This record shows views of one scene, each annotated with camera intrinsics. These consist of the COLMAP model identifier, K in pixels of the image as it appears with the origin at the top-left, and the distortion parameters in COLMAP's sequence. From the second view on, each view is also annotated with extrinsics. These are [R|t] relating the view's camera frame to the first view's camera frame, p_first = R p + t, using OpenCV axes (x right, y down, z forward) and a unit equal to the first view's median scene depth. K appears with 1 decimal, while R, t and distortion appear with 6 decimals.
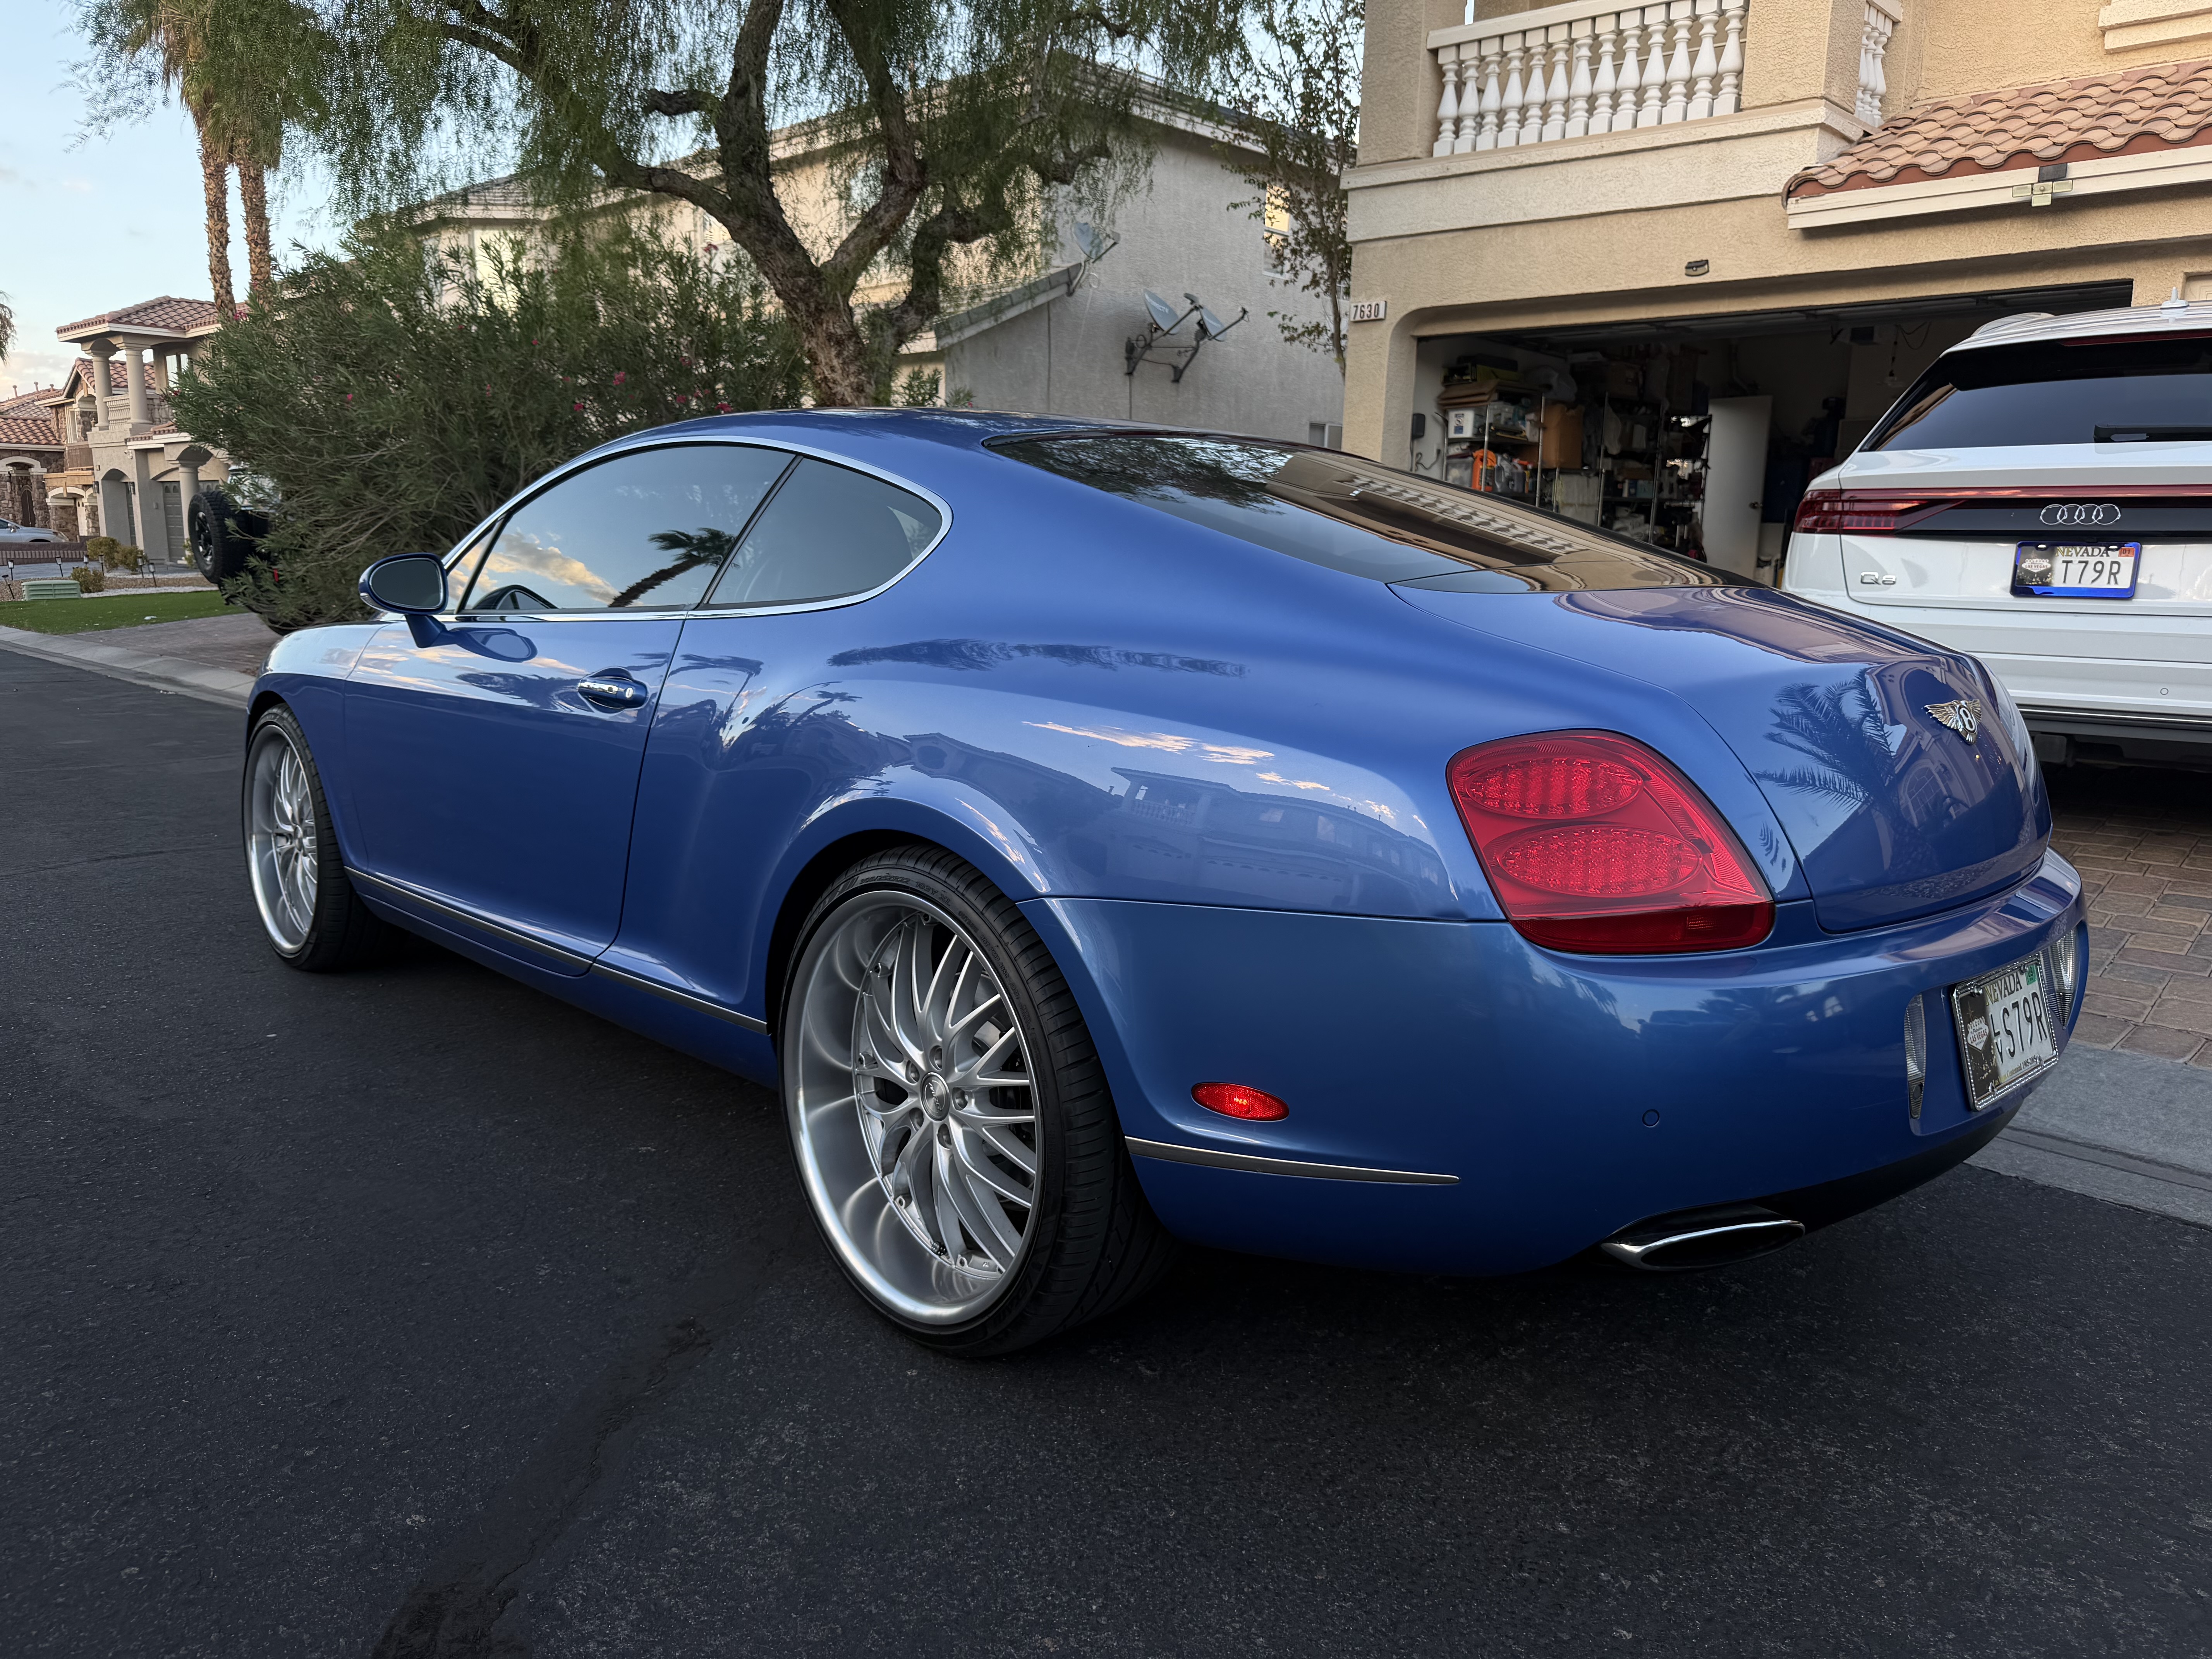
lens RADIAL K [[1578.8, 0, 1110.2], [0, 1578.8, 838.2], [0, 0, 1]] dist [0.017306, -0.032922]
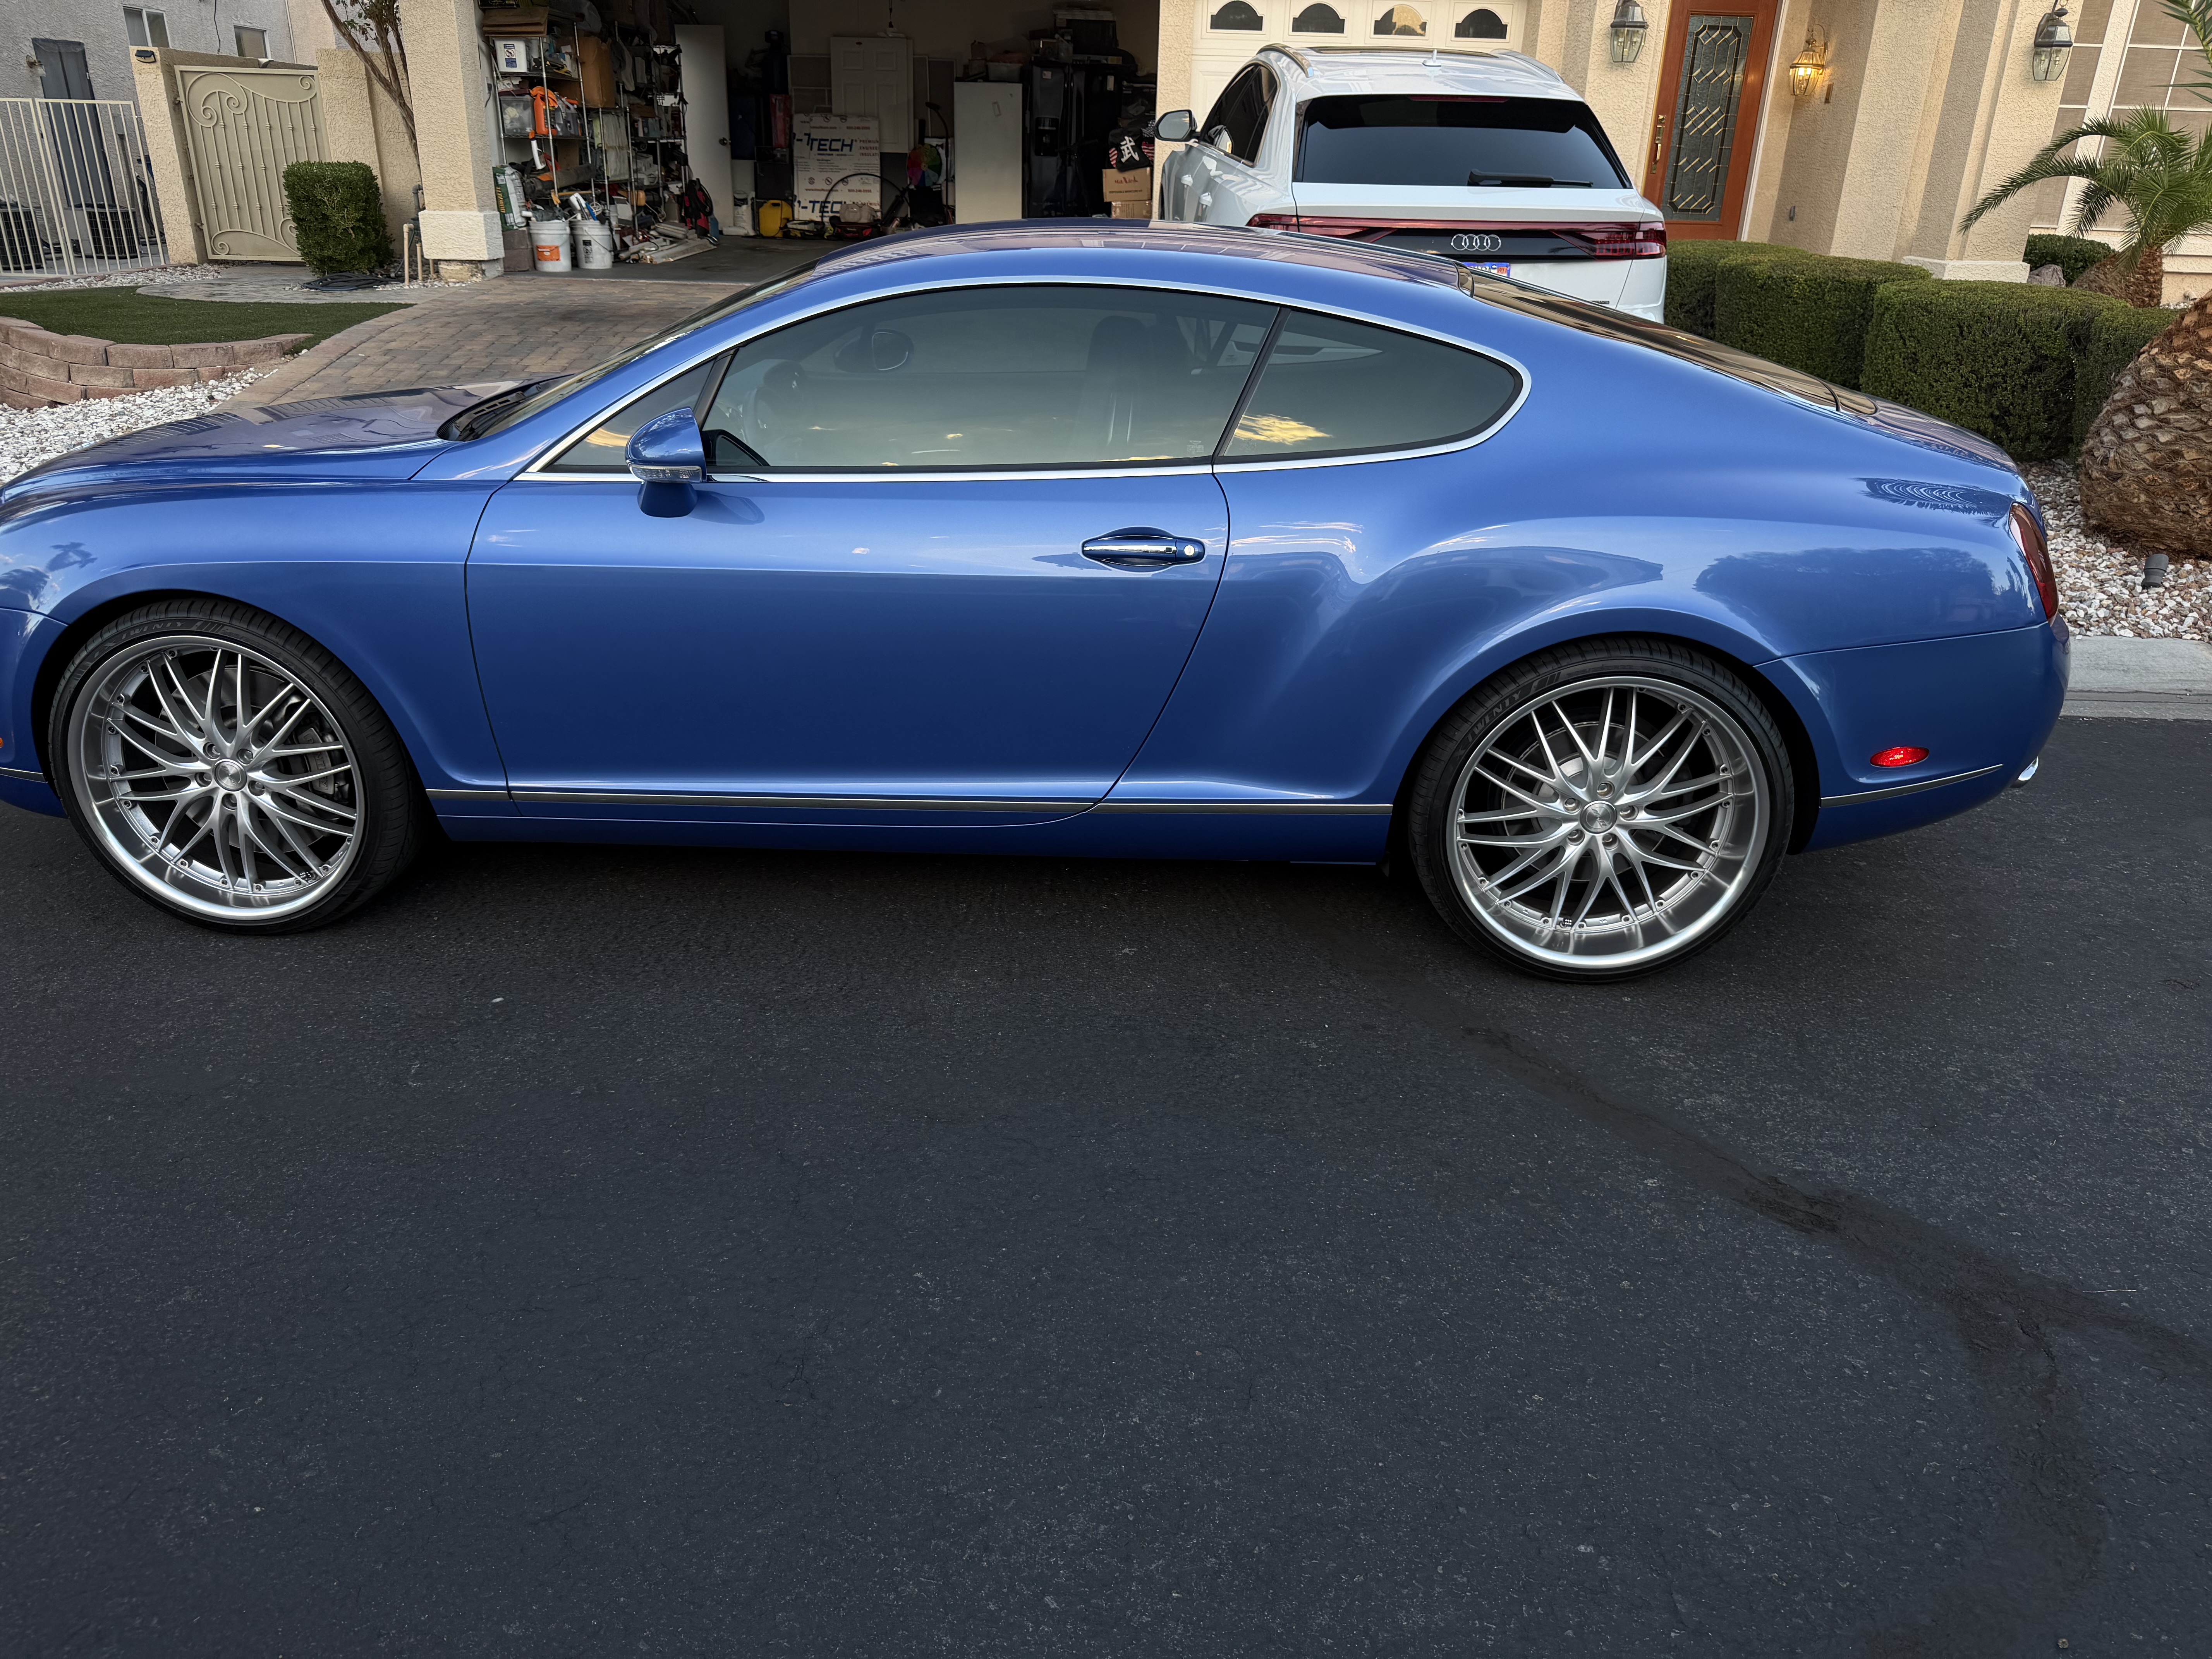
lens RADIAL K [[1578.8, 0, 1092.0], [0, 1578.8, 841.3], [0, 0, 1]] dist [0.017306, -0.032922]
pose [[0.722683, -0.272865, 0.635039, -0.239200], [0.114802, 0.953401, 0.279012, -0.046001], [-0.681579, -0.128733, 0.720332, 0.053891]]
